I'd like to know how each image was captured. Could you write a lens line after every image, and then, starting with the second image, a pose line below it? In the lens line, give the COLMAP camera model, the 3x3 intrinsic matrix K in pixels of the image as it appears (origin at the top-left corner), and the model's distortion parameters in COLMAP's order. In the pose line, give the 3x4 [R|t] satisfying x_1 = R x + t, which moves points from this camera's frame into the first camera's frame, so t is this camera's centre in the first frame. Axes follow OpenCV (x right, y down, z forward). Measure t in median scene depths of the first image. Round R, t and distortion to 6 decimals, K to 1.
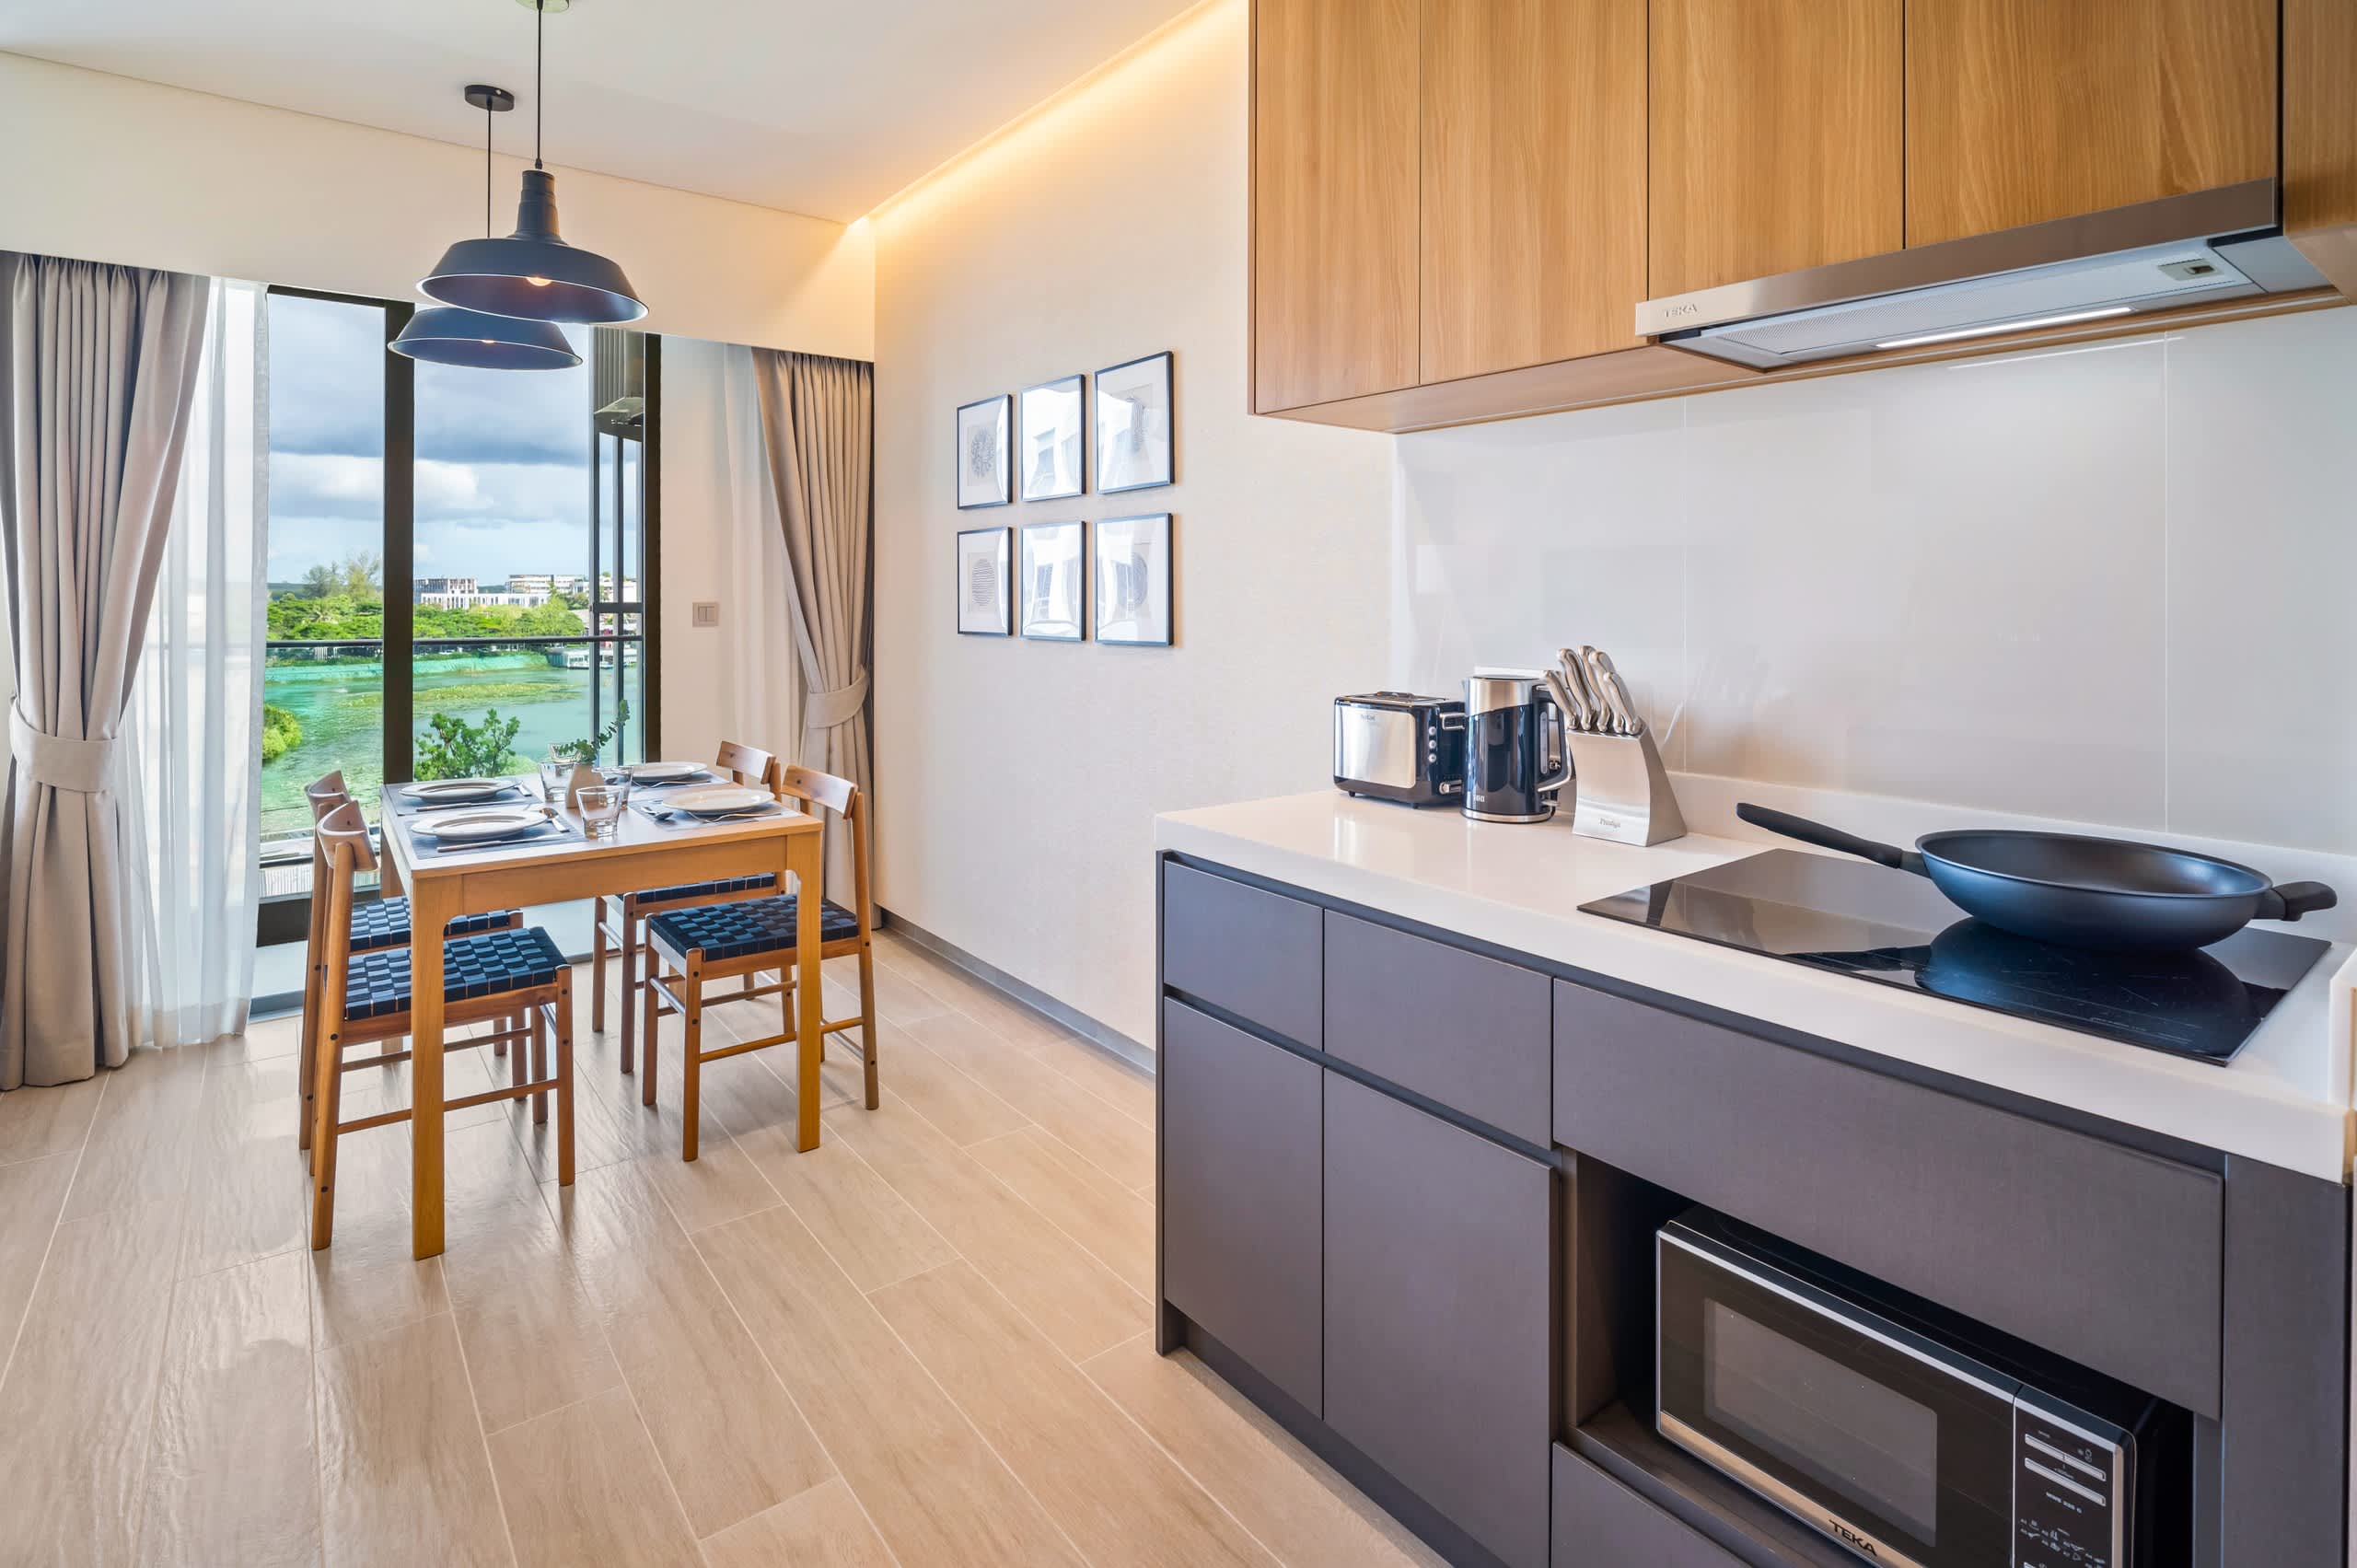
lens RADIAL K [[1168.6, 0, 1177.4], [0, 1168.6, 593.0], [0, 0, 1]] dist [-0.013477, -0.001492]
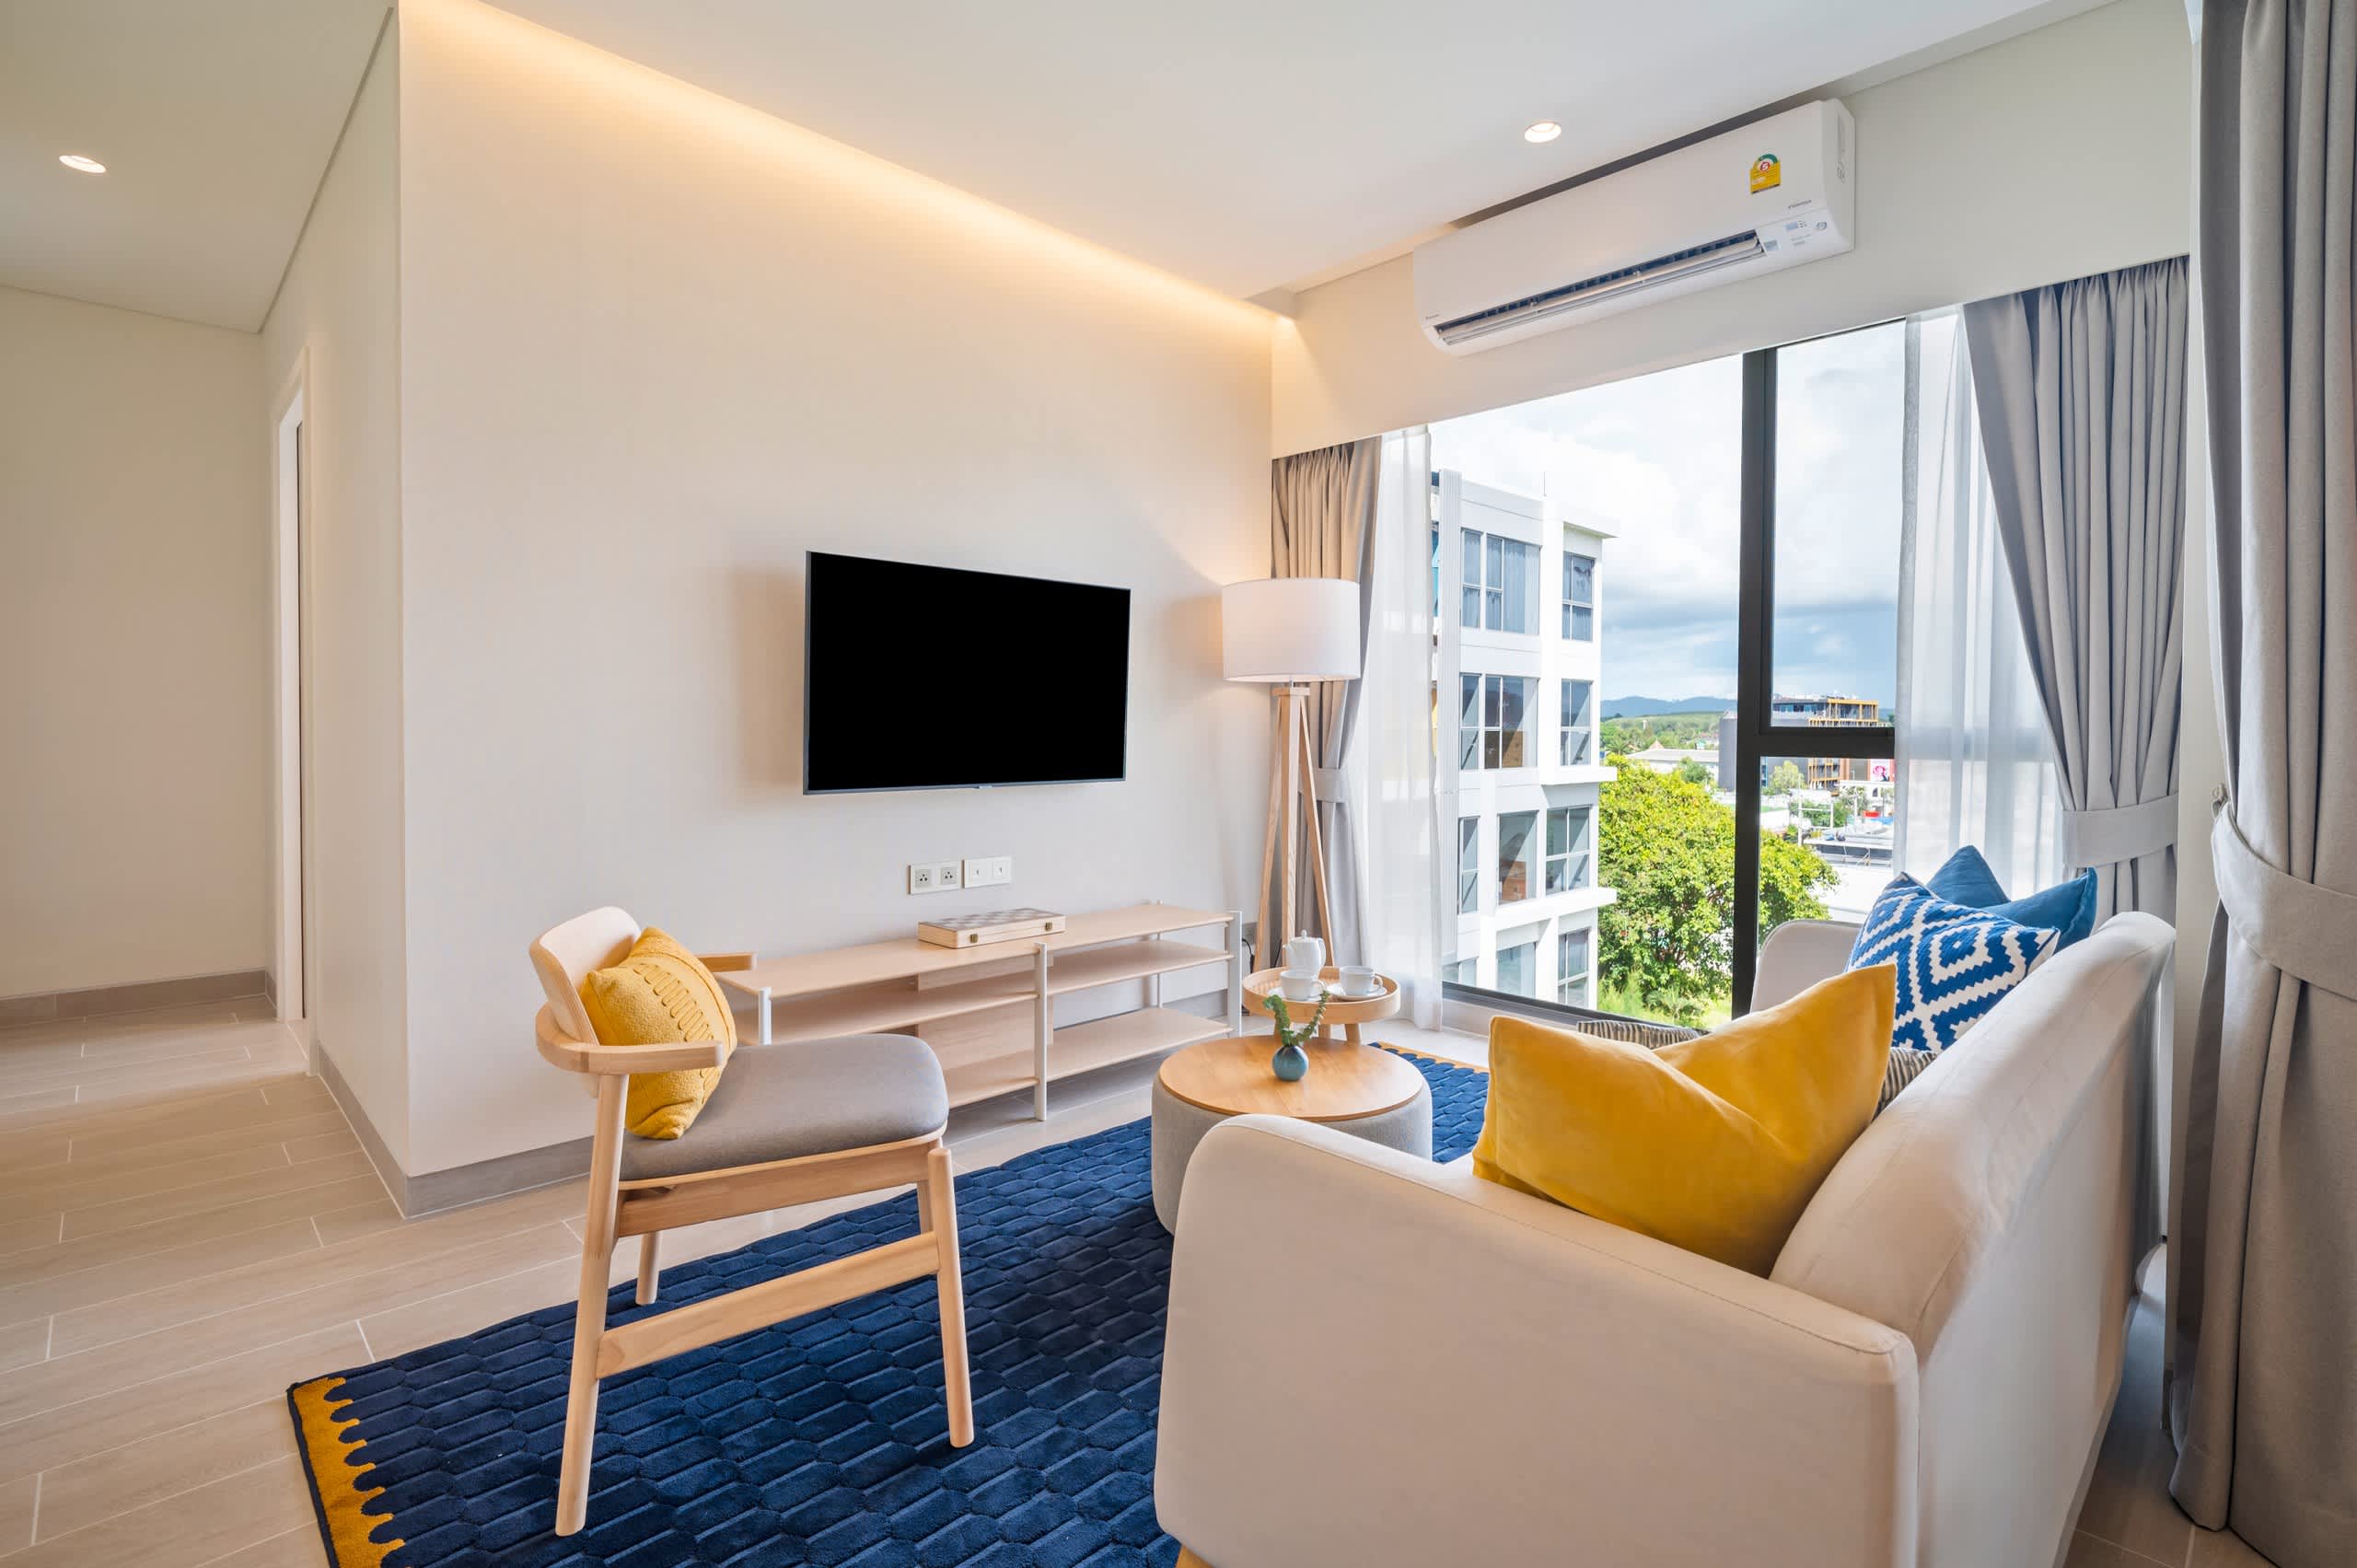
lens RADIAL K [[1113.5, 0, 1180.4], [0, 1113.5, 761.8], [0, 0, 1]] dist [-0.011066, -0.002757]
pose [[0.102161, 0.032771, -0.994228, -0.505725], [-0.006067, 0.999459, 0.032320, 0.053725], [0.994749, 0.002730, 0.102305, 0.420262]]
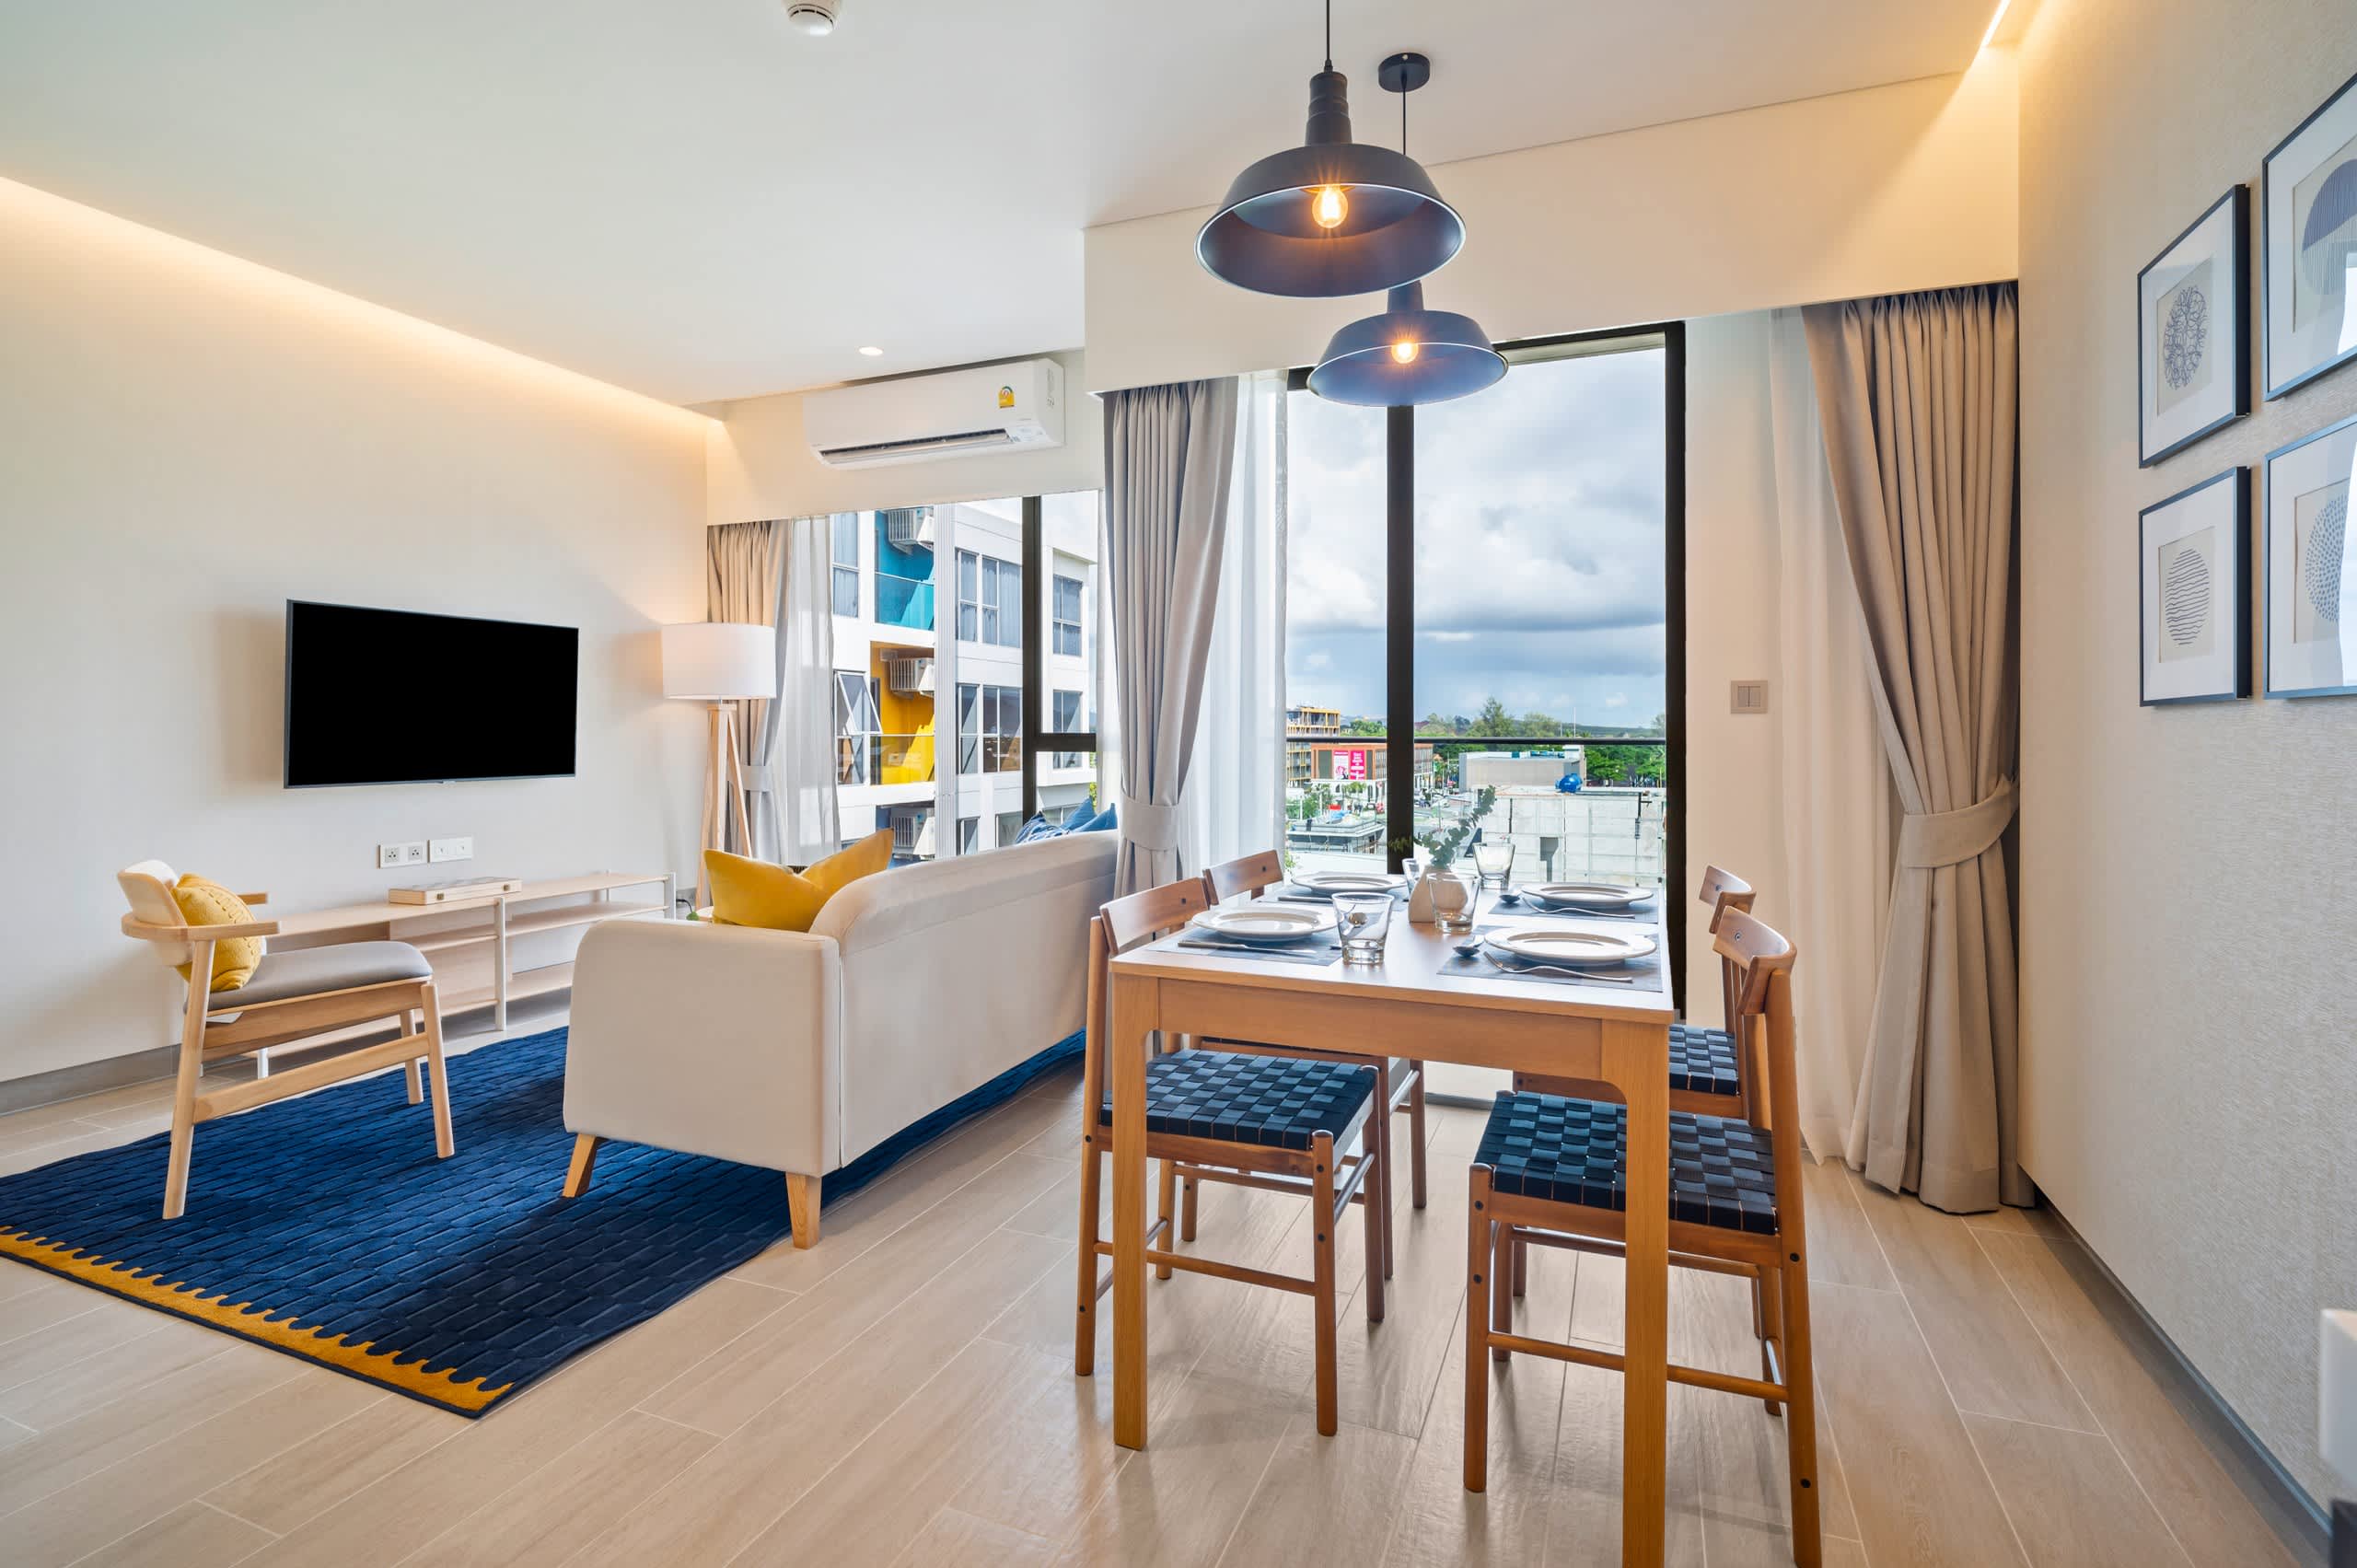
lens RADIAL K [[1113.5, 0, 1192.1], [0, 1113.5, 744.7], [0, 0, 1]] dist [-0.011066, -0.002757]
pose [[0.508179, 0.008218, -0.861212, 0.024243], [-0.001343, 0.999961, 0.008749, 0.054686], [0.861250, -0.003290, 0.508170, 0.437702]]
